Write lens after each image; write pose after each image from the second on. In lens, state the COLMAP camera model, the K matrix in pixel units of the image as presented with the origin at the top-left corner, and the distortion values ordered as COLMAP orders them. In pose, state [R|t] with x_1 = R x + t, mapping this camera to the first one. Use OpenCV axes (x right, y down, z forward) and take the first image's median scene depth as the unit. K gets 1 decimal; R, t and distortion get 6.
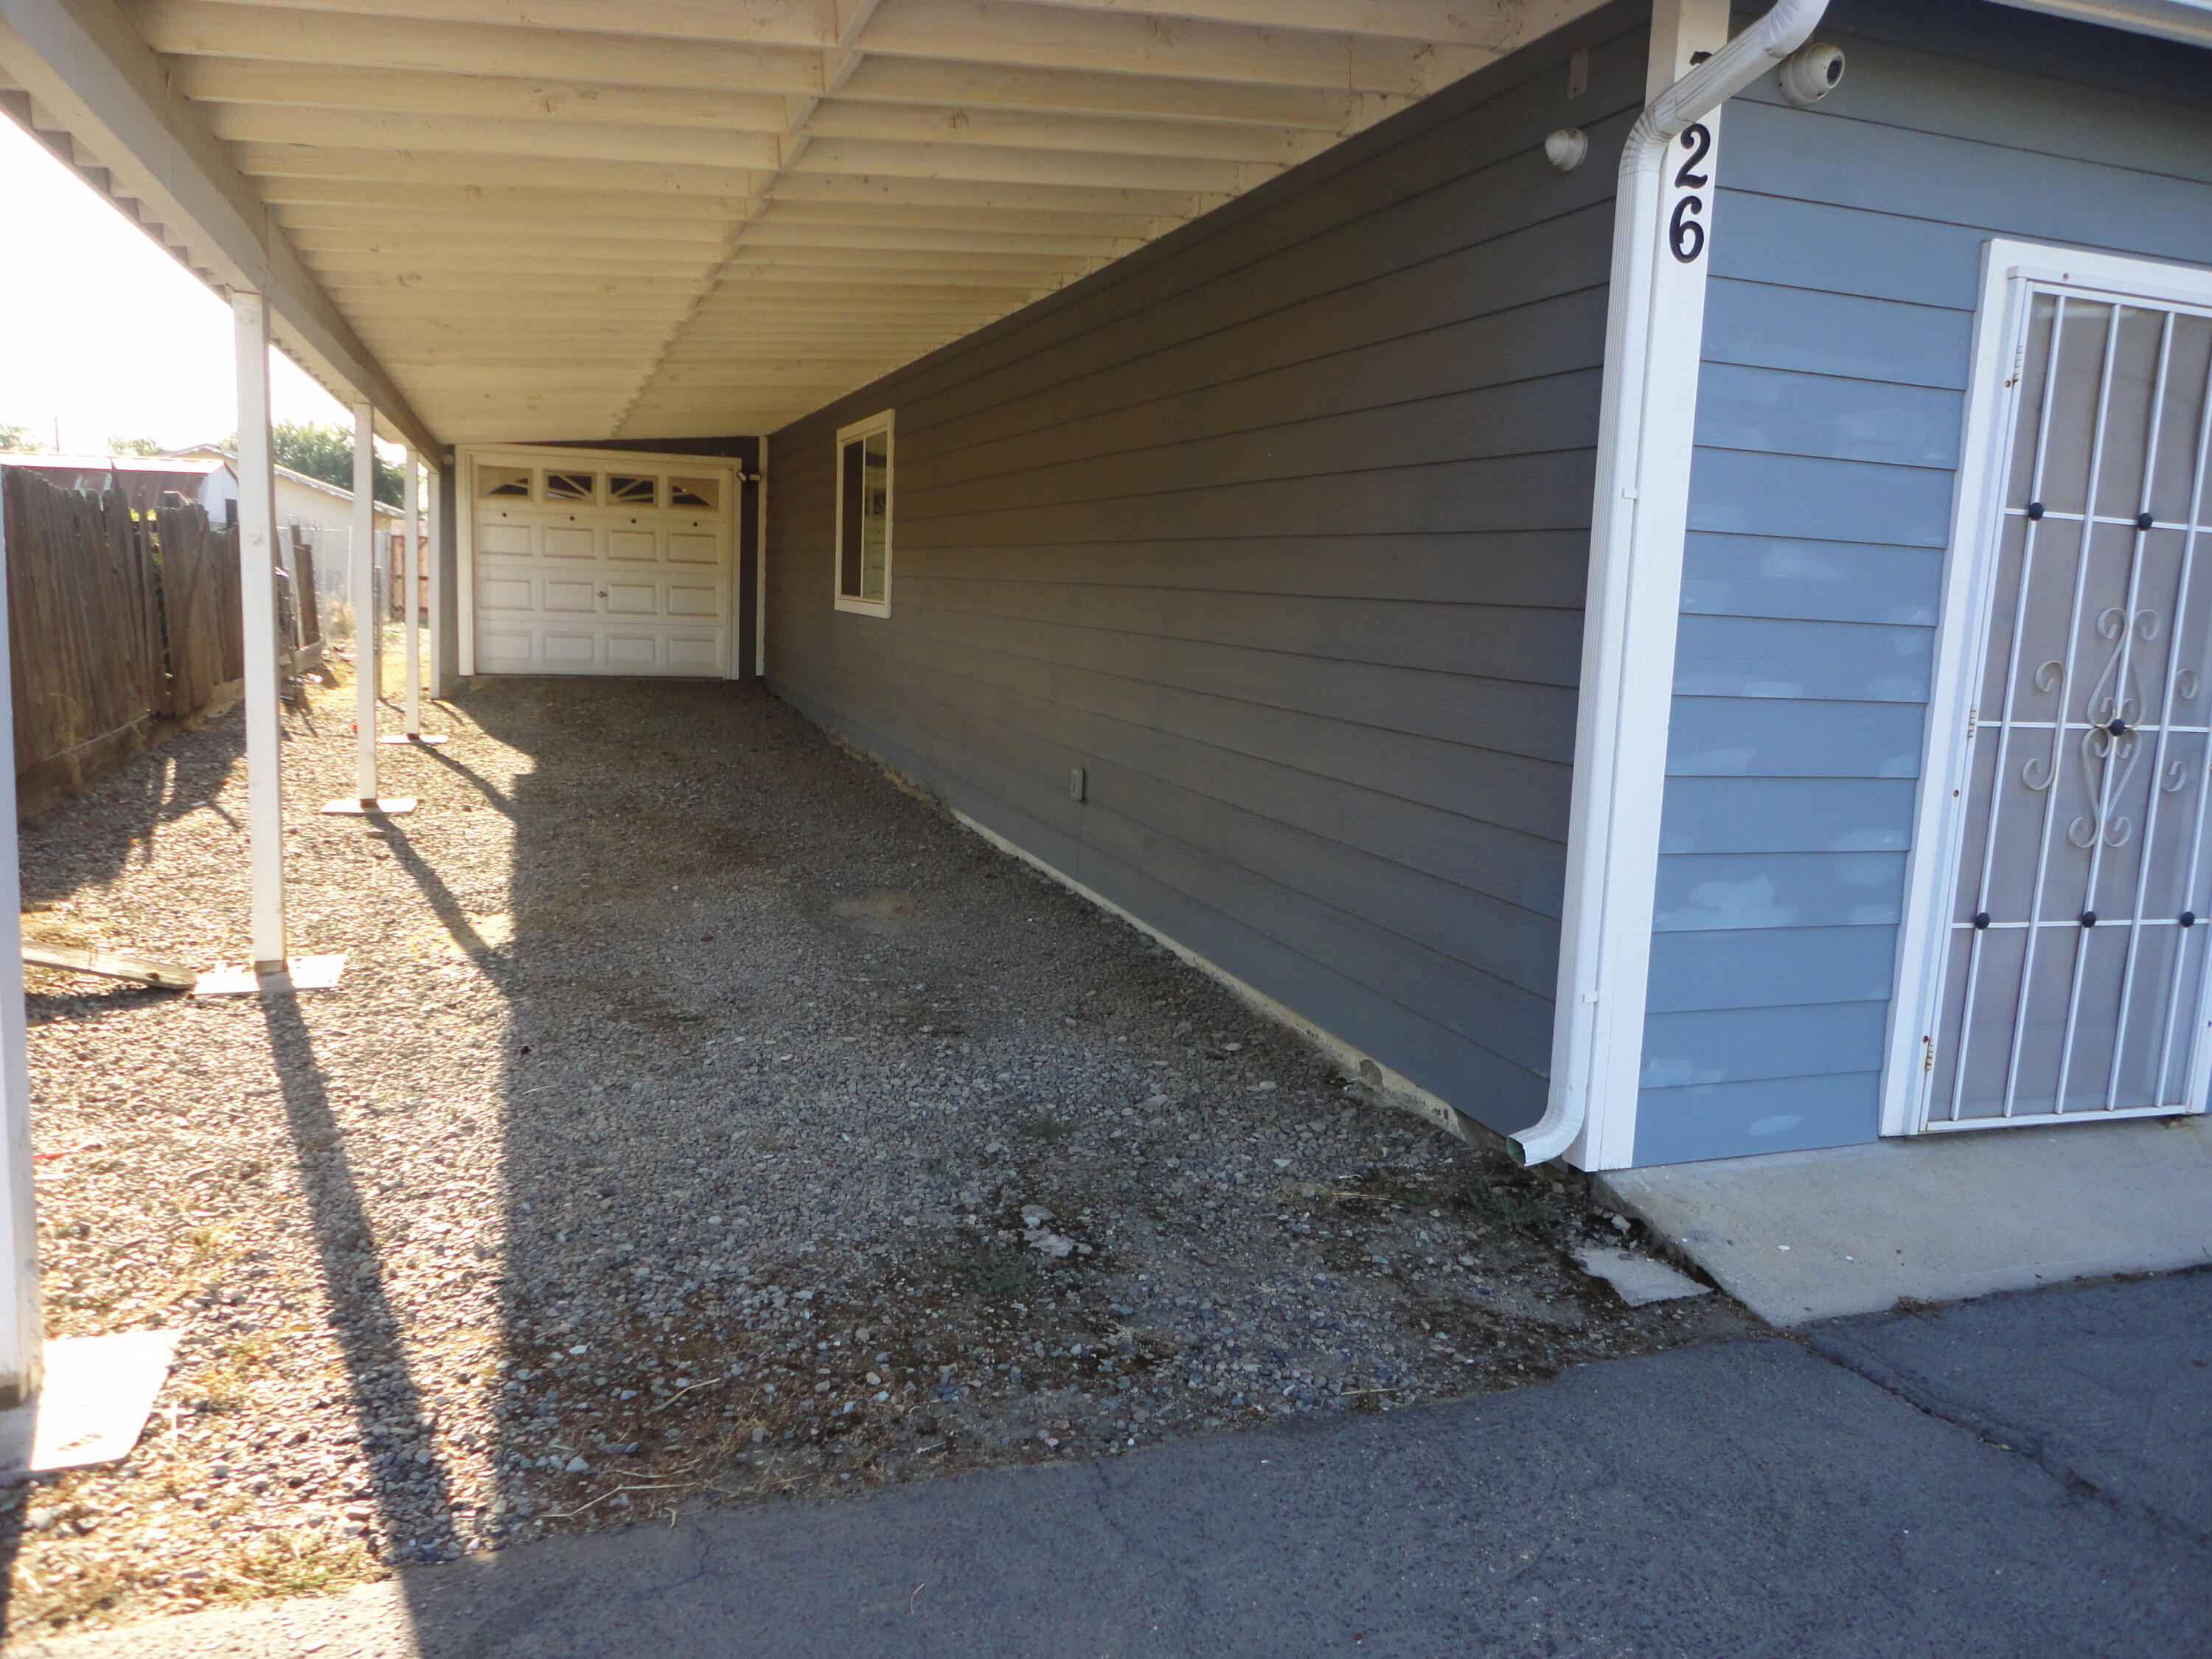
lens RADIAL K [[1536.4, 0, 1106.0], [0, 1536.4, 829.5], [0, 0, 1]] dist [-0.064947, 0.074556]
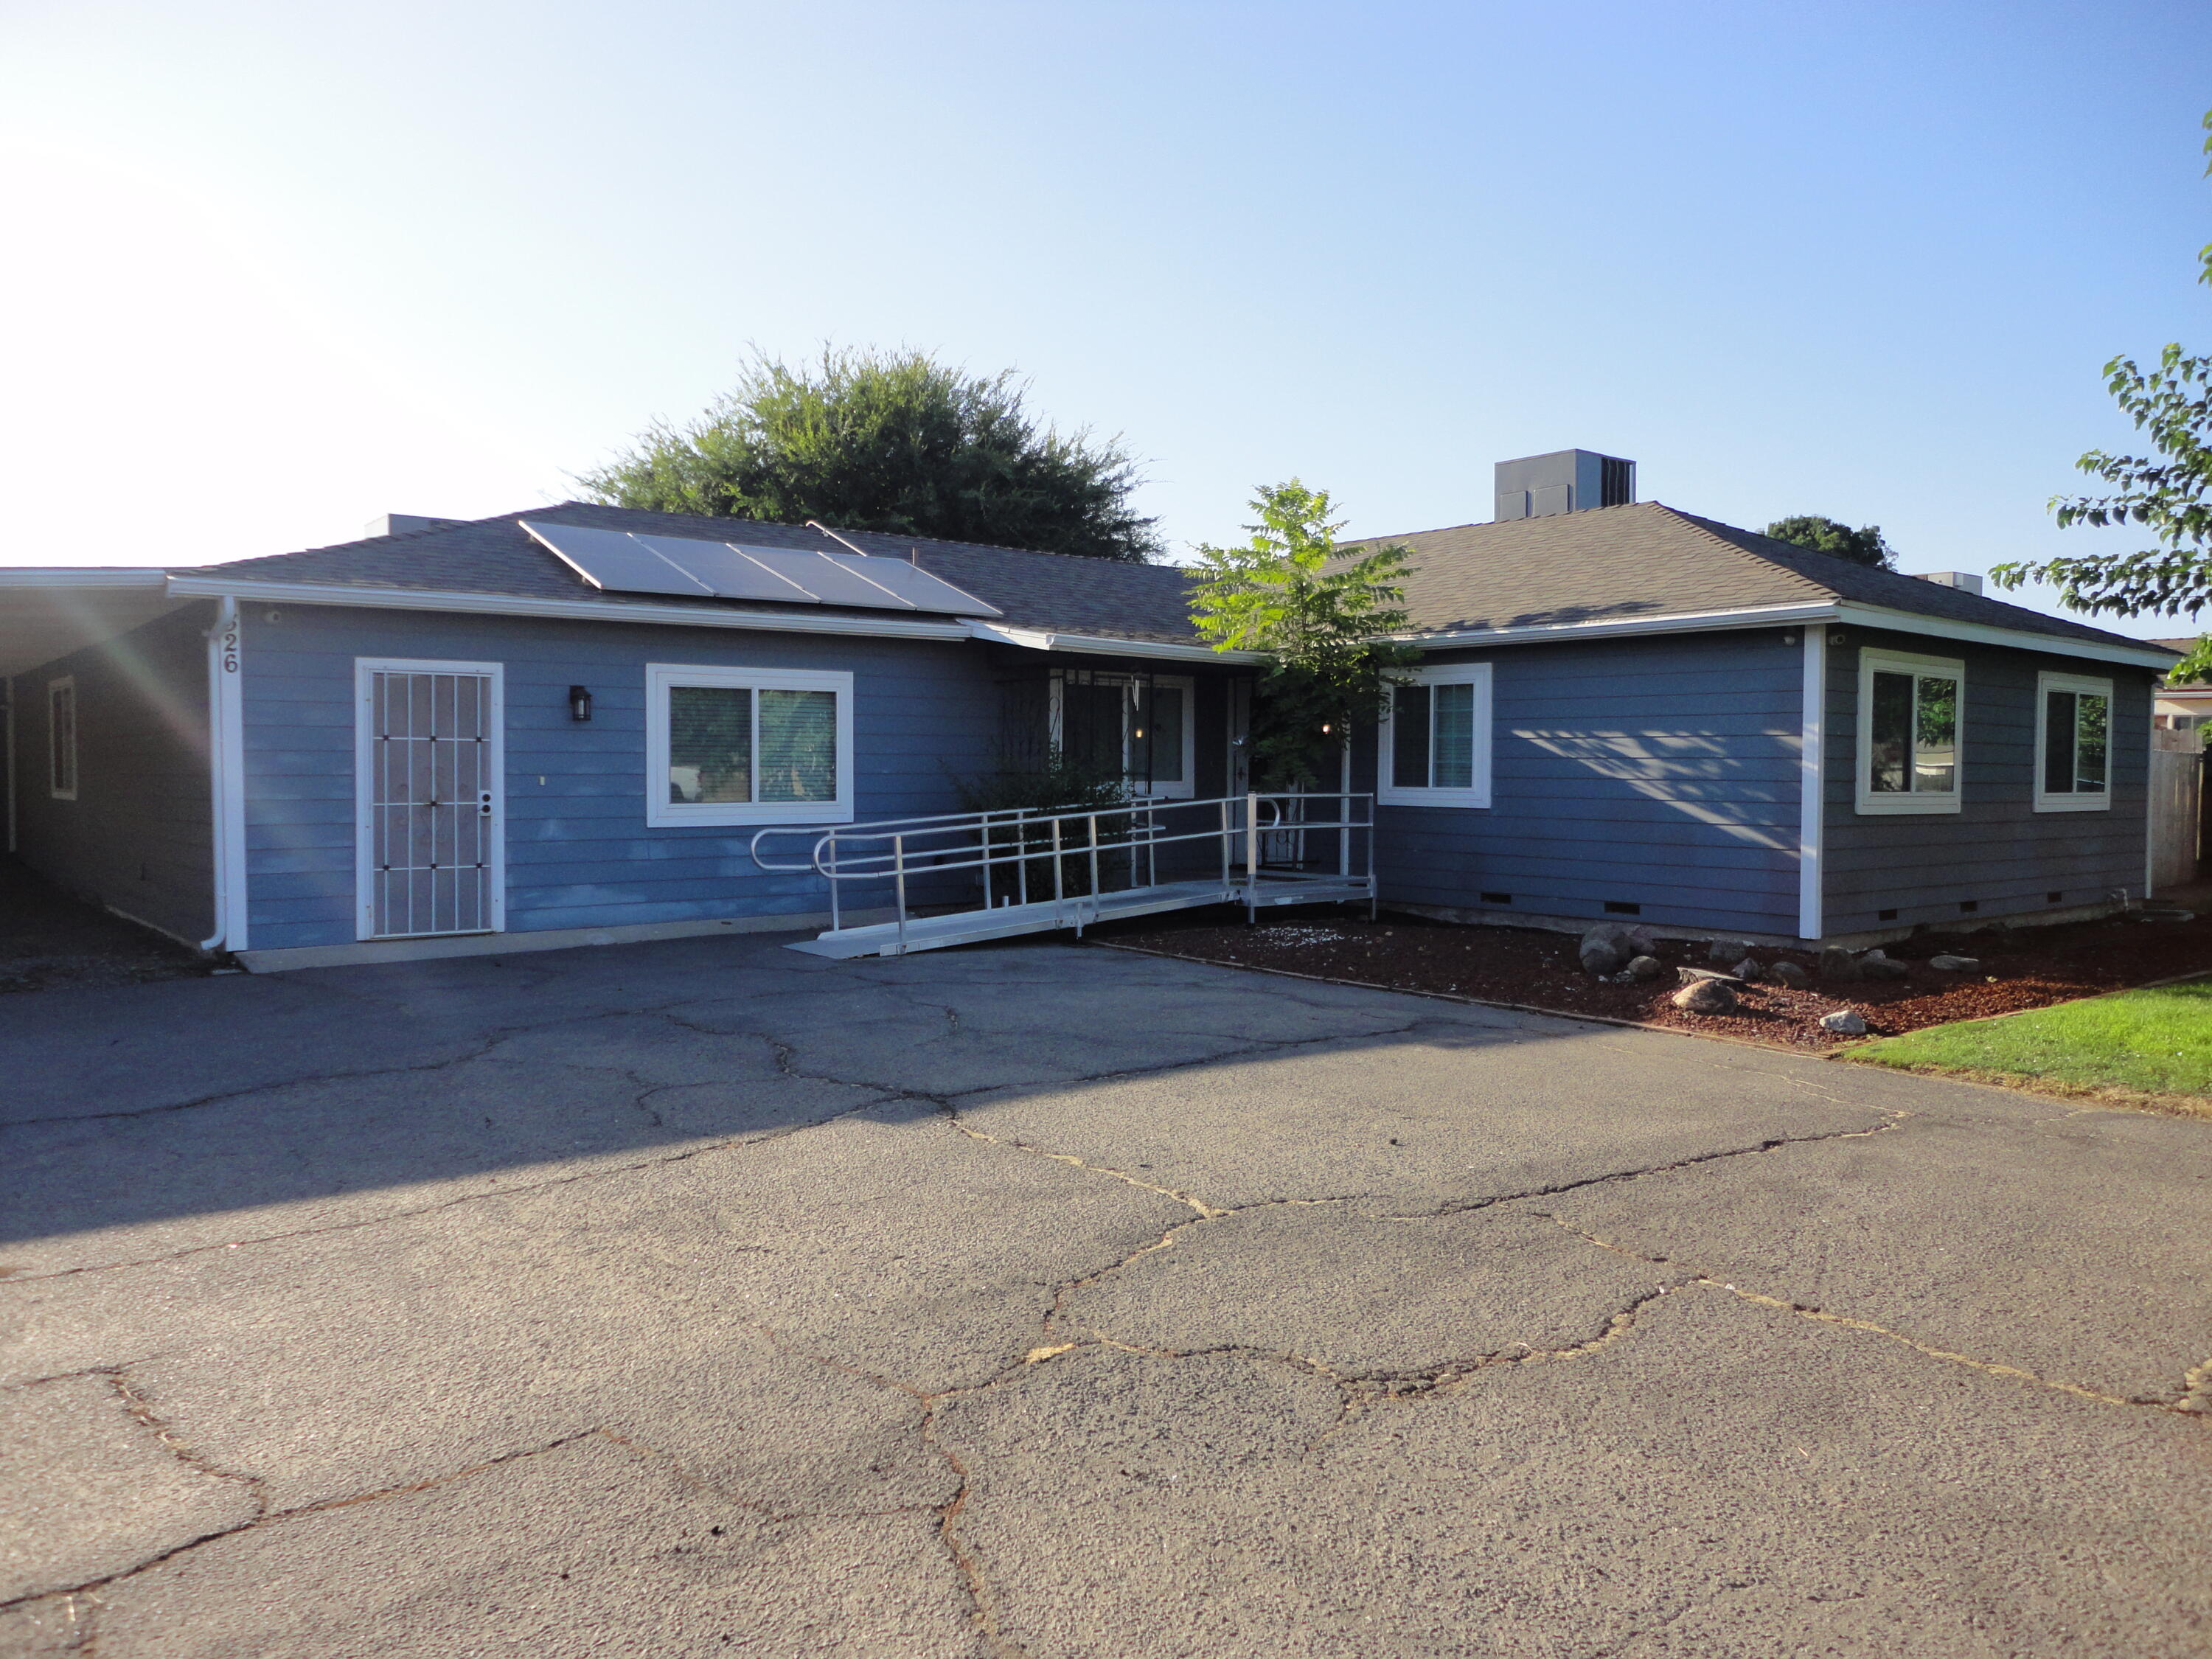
lens RADIAL K [[1536.4, 0, 1106.0], [0, 1536.4, 829.5], [0, 0, 1]] dist [-0.064947, 0.074556]
pose [[0.934586, -0.064063, 0.349922, 0.891429], [0.101785, 0.990683, -0.090481, 0.424133], [-0.340866, 0.120179, 0.932399, -2.469990]]
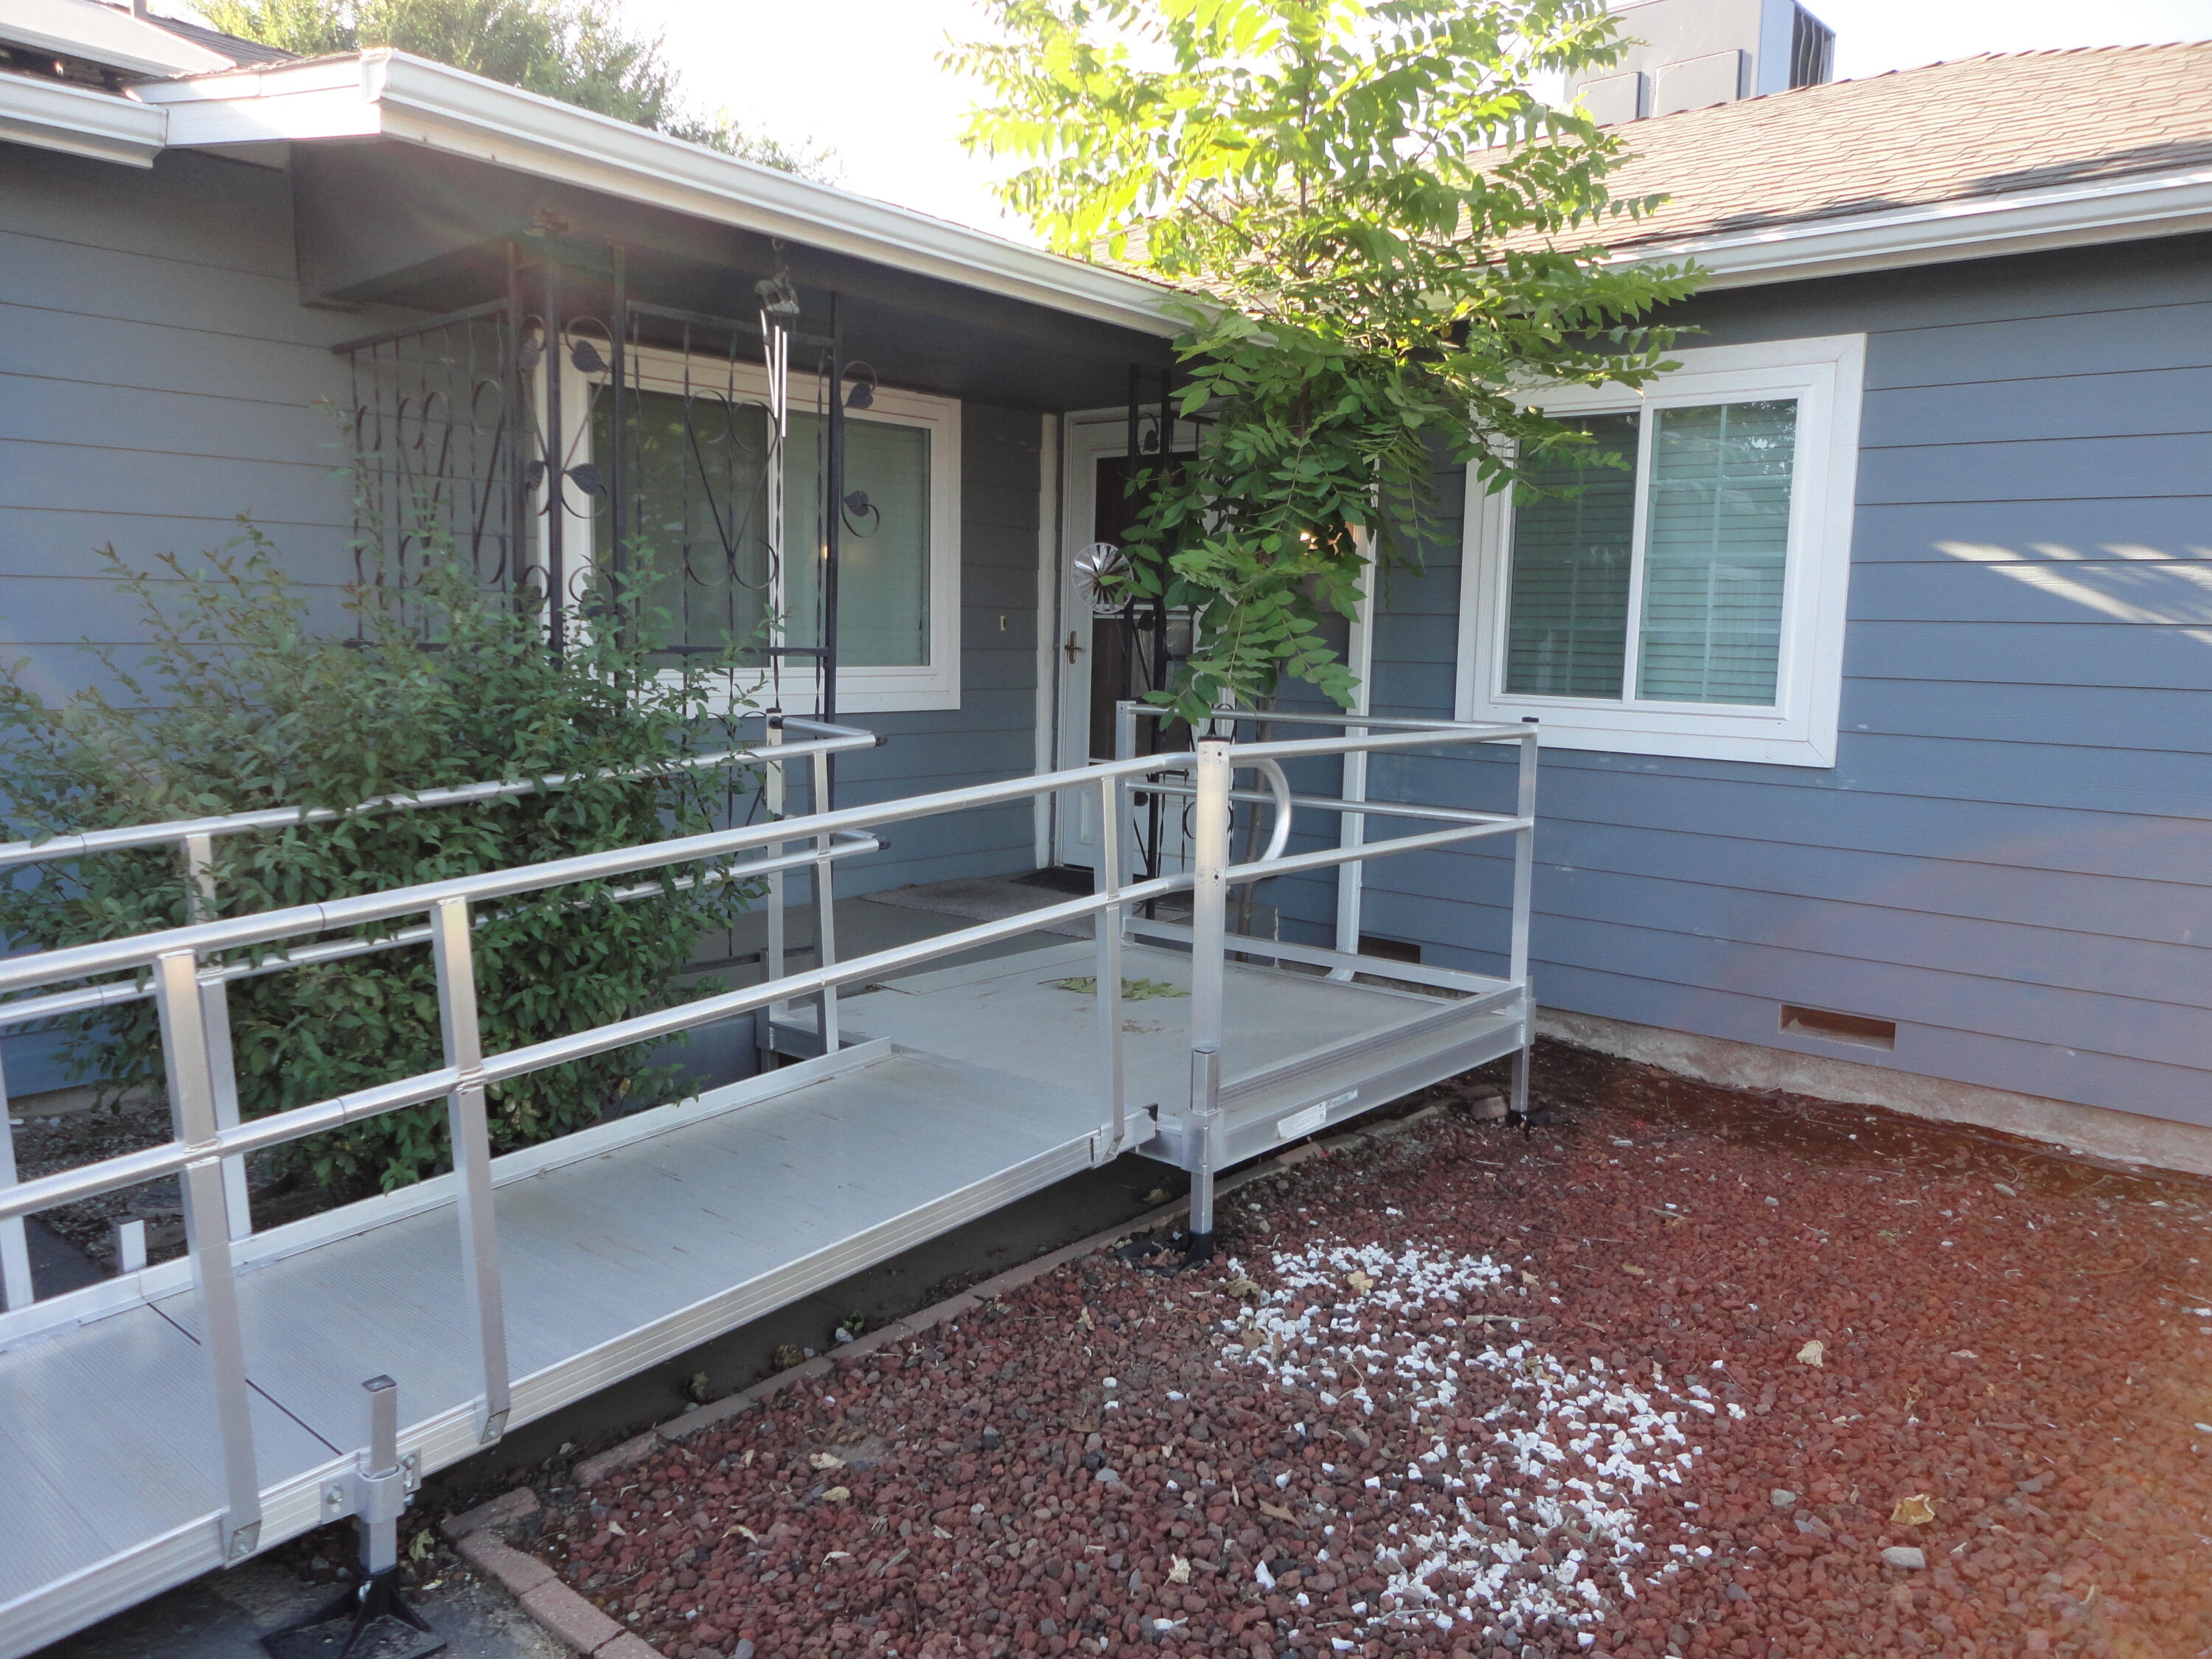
lens RADIAL K [[1536.4, 0, 1106.0], [0, 1536.4, 829.5], [0, 0, 1]] dist [-0.064947, 0.074556]
pose [[0.863882, -0.101050, 0.493455, 1.990642], [0.104629, 0.994301, 0.020442, 0.066812], [-0.492708, 0.033970, 0.869531, 0.053997]]
